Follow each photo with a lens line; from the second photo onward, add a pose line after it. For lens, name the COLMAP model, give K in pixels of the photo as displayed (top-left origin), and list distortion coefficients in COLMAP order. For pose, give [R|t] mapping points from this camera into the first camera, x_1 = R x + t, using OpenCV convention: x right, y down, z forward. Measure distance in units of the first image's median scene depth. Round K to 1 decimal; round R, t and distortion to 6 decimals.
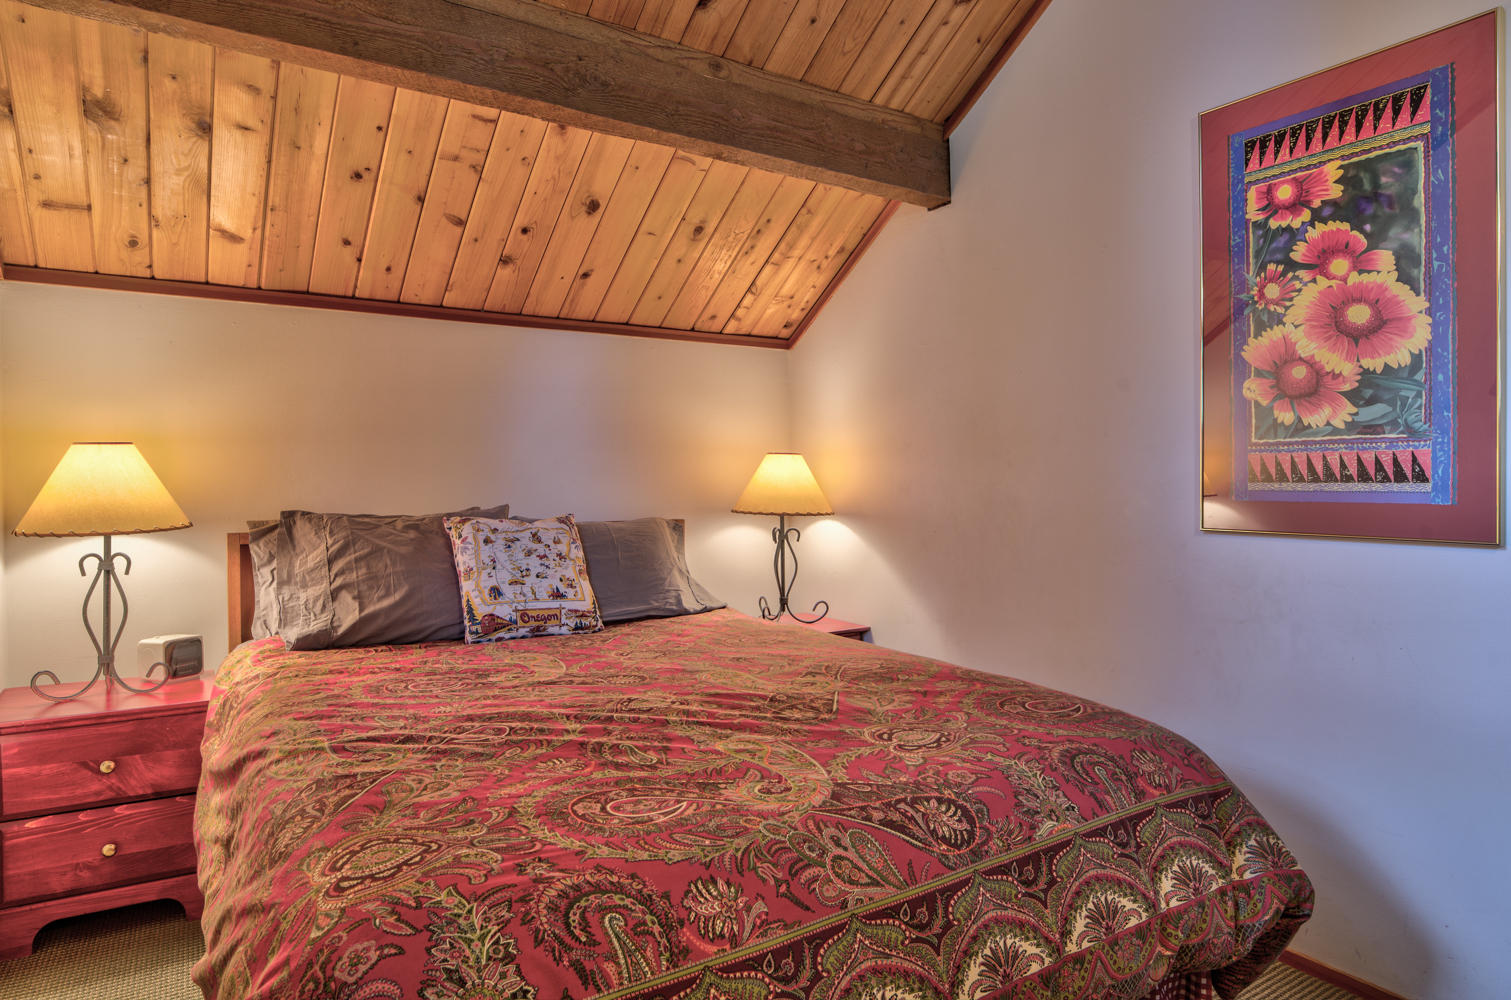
lens RADIAL K [[895.8, 0, 754.7], [0, 895.8, 487.5], [0, 0, 1]] dist [-0.022520, 0.003092]
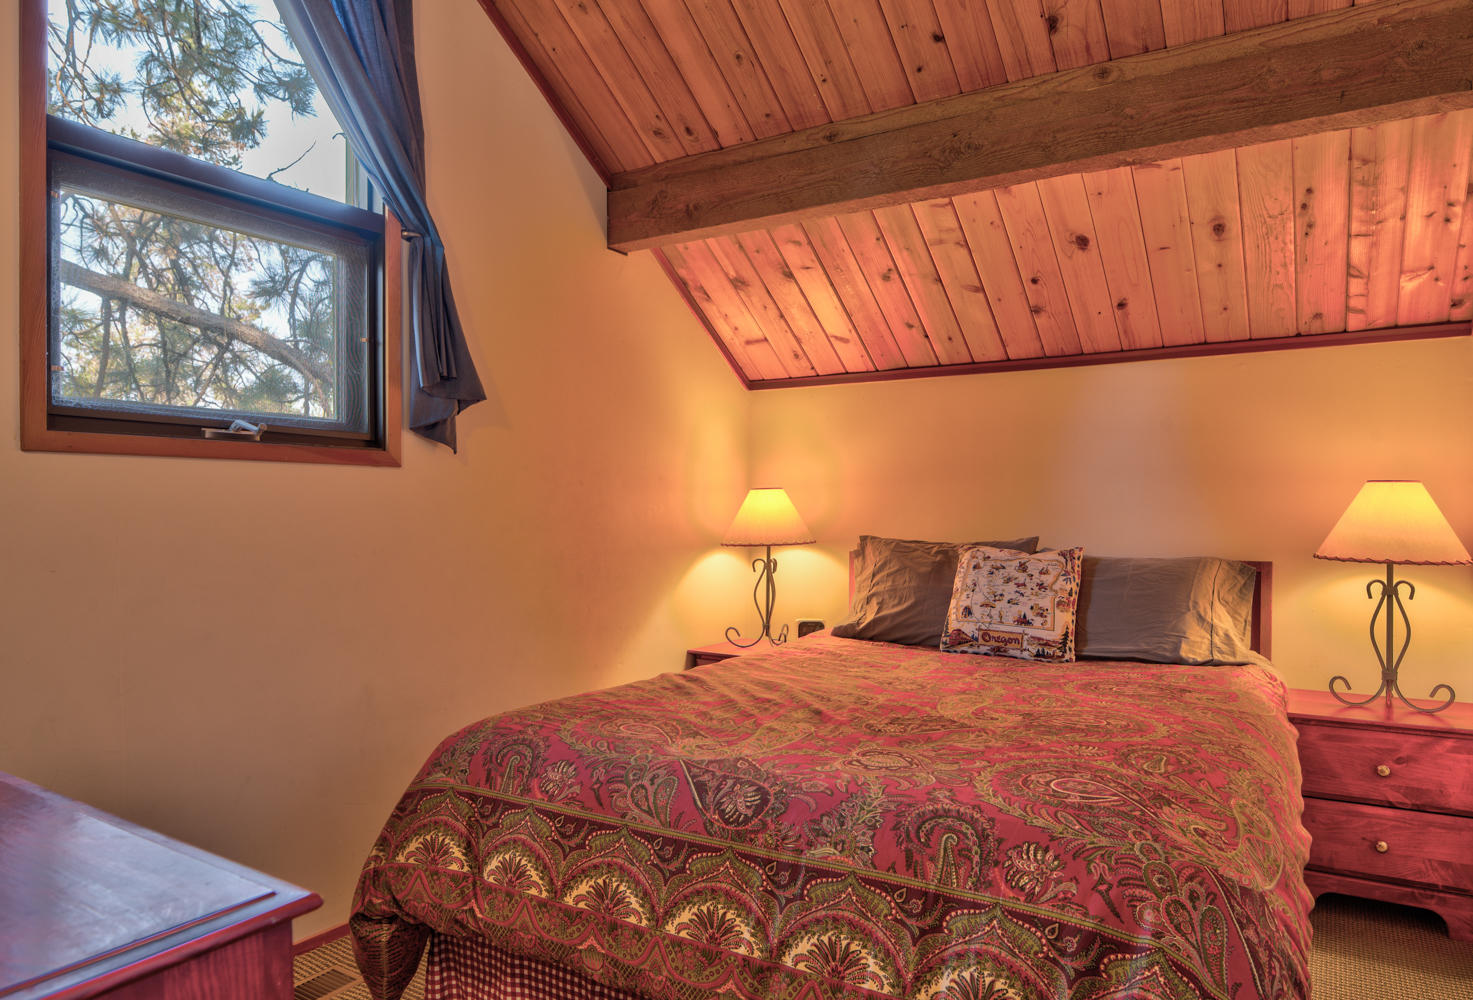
lens RADIAL K [[877.4, 0, 721.1], [0, 877.4, 525.2], [0, 0, 1]] dist [-0.013156, -0.003691]
pose [[0.436230, 0.014809, -0.899713, 0.589789], [-0.015553, 0.999839, 0.008916, 0.001995], [0.899701, 0.010104, 0.436390, 0.230610]]
